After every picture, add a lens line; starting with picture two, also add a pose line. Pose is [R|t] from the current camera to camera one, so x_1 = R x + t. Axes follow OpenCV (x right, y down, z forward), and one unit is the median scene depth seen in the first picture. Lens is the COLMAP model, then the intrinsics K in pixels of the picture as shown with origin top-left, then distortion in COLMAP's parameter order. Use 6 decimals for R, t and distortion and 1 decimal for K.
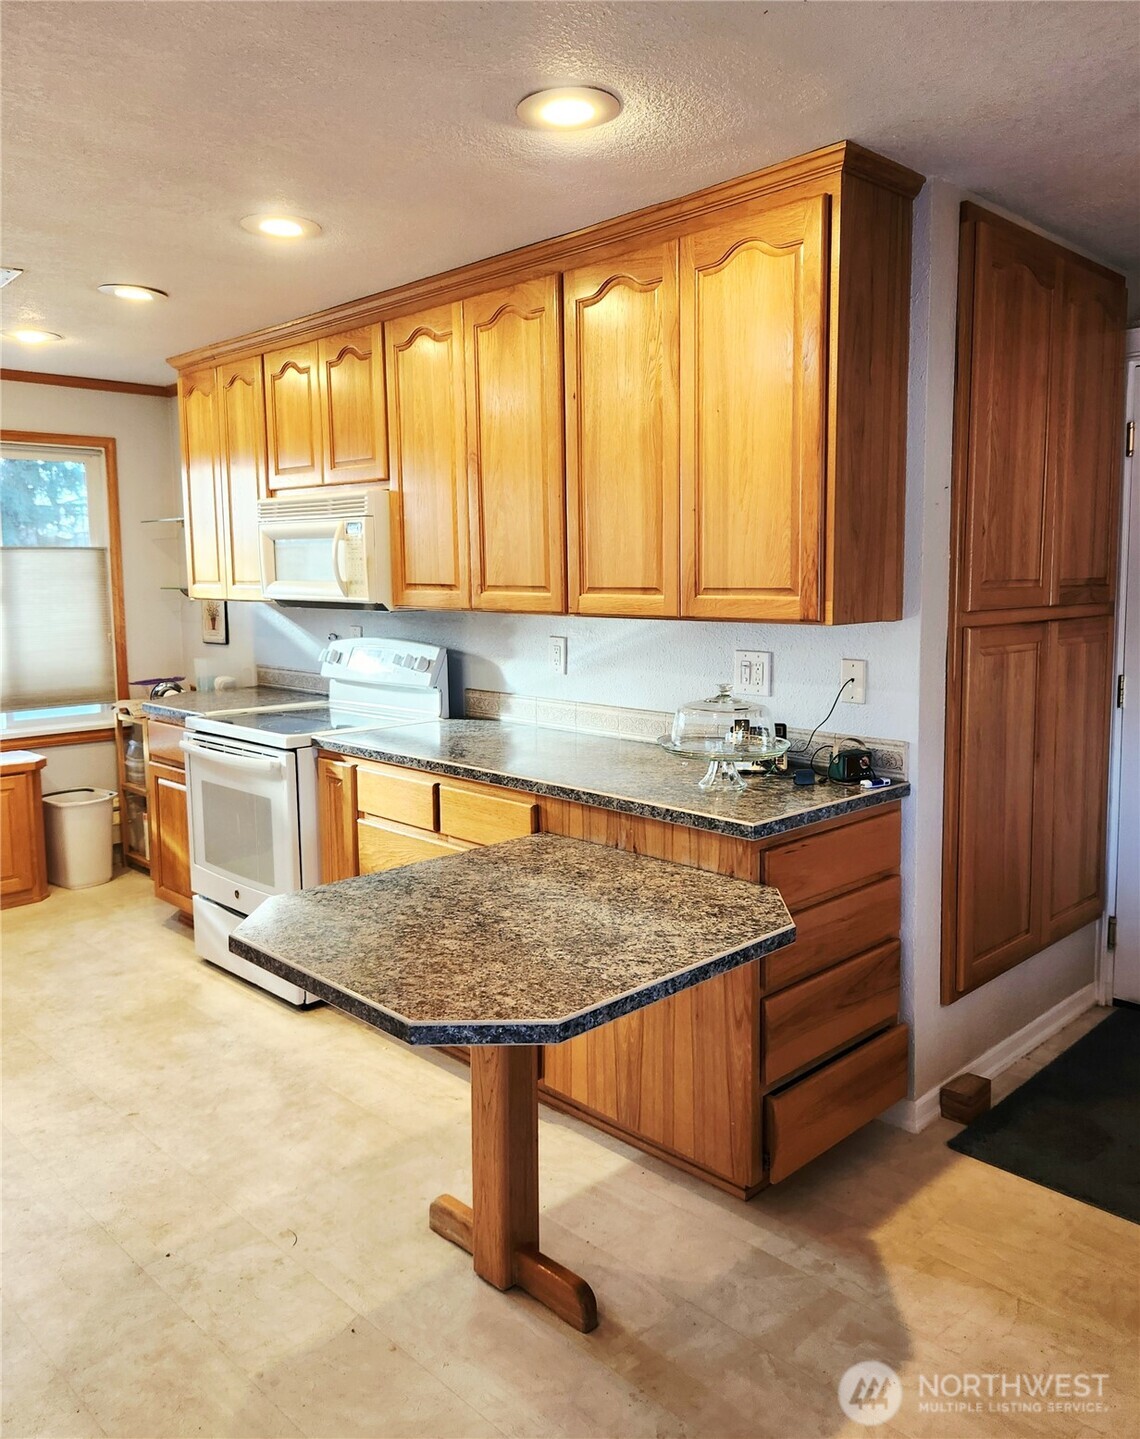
lens RADIAL K [[1127.1, 0, 576.6], [0, 1127.1, 712.6], [0, 0, 1]] dist [0.030654, -0.002626]
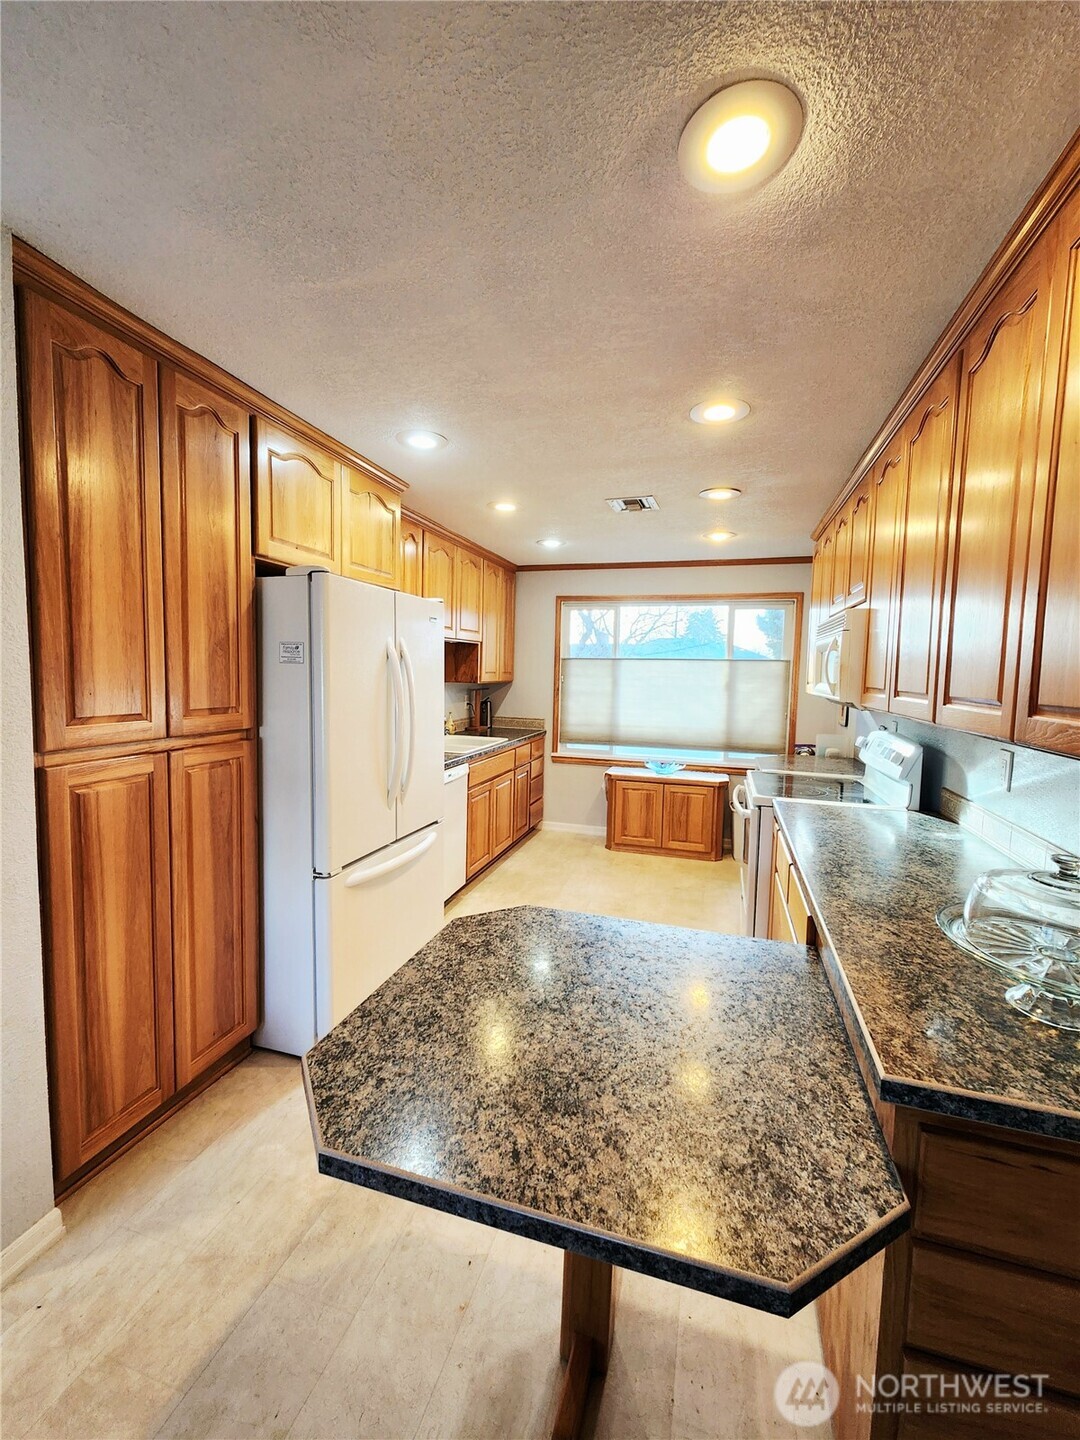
lens RADIAL K [[583.0, 0, 541.1], [0, 583.0, 723.7], [0, 0, 1]] dist [-0.001198, -0.000054]
pose [[0.481166, 0.099994, -0.870908, 0.371277], [-0.138913, 0.989618, 0.036876, -0.091996], [0.865553, 0.103237, 0.490061, 0.737725]]
